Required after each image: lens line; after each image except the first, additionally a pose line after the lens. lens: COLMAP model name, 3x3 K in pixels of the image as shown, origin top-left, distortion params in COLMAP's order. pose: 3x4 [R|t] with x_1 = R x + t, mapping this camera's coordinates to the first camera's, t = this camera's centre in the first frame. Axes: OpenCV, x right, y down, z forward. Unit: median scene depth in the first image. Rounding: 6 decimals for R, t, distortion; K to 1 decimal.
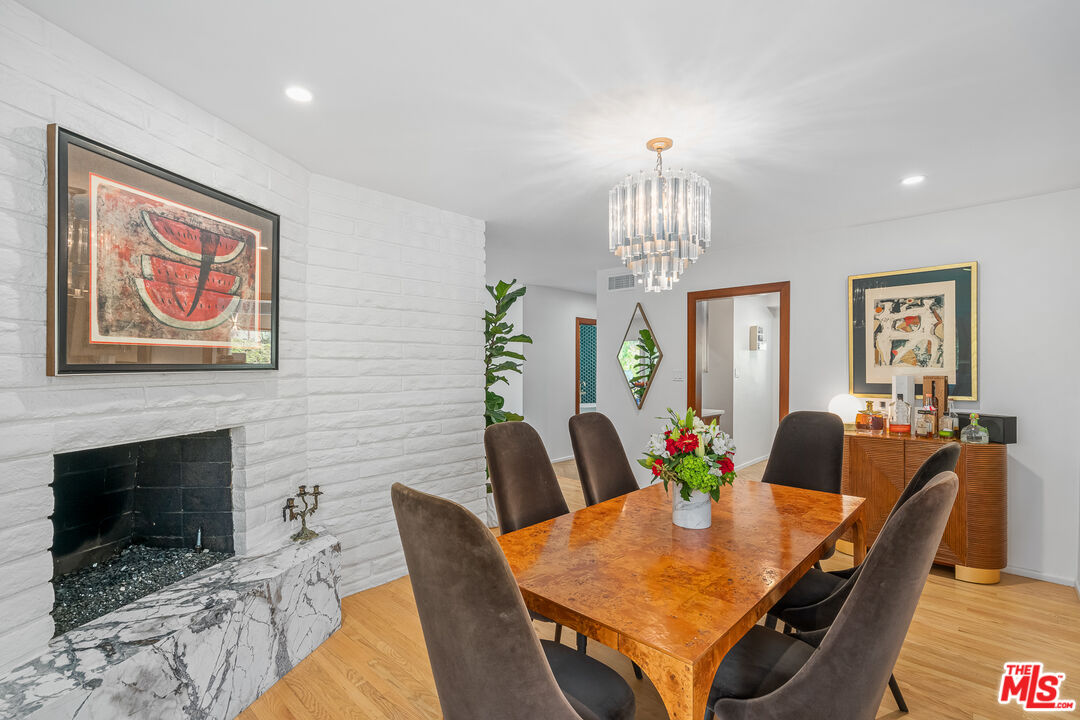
lens RADIAL K [[500.0, 0, 543.6], [0, 500.0, 363.6], [0, 0, 1]] dist [0.000410, 0.000452]
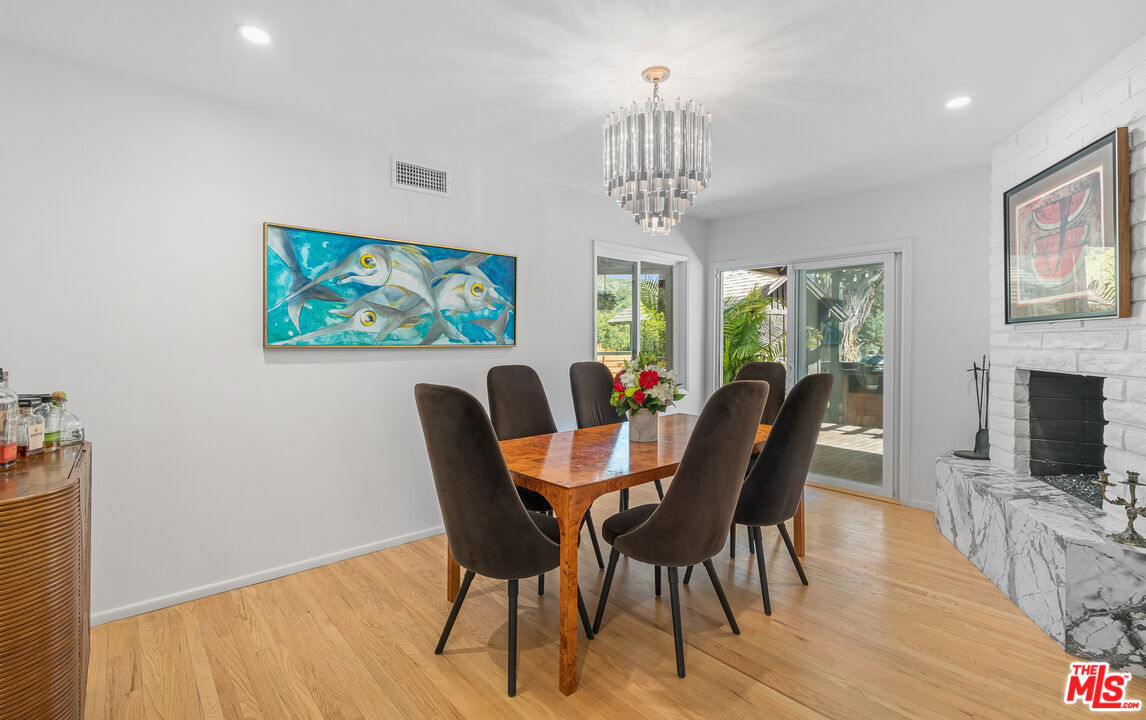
lens RADIAL K [[521.5, 0, 572.6], [0, 521.5, 348.2], [0, 0, 1]] dist [-0.011410, 0.000234]
pose [[-0.995344, -0.003187, 0.096336, 0.337069], [-0.002162, 0.999940, 0.010743, 0.069299], [-0.096365, 0.010485, -0.995291, 2.299236]]
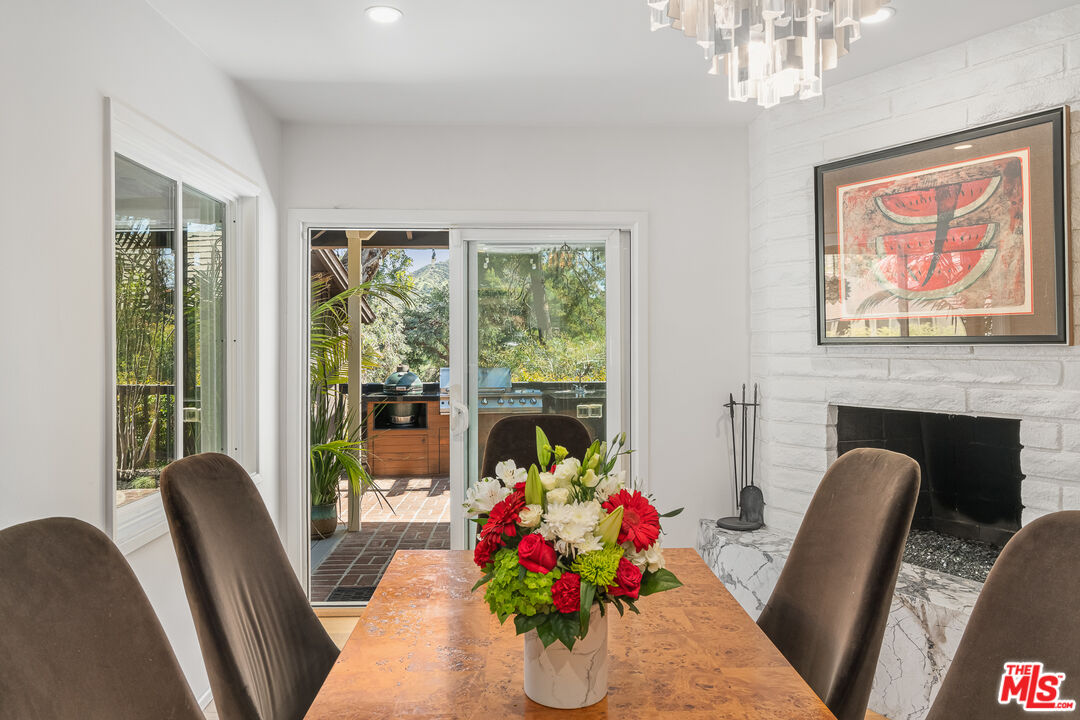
lens RADIAL K [[756.4, 0, 540.8], [0, 756.4, 342.5], [0, 0, 1]] dist [0.007120, 0.003674]
pose [[-0.711719, -0.006883, -0.702431, 0.773618], [-0.001972, 0.999968, -0.007801, 0.023589], [0.702462, -0.004167, -0.711709, 1.454652]]
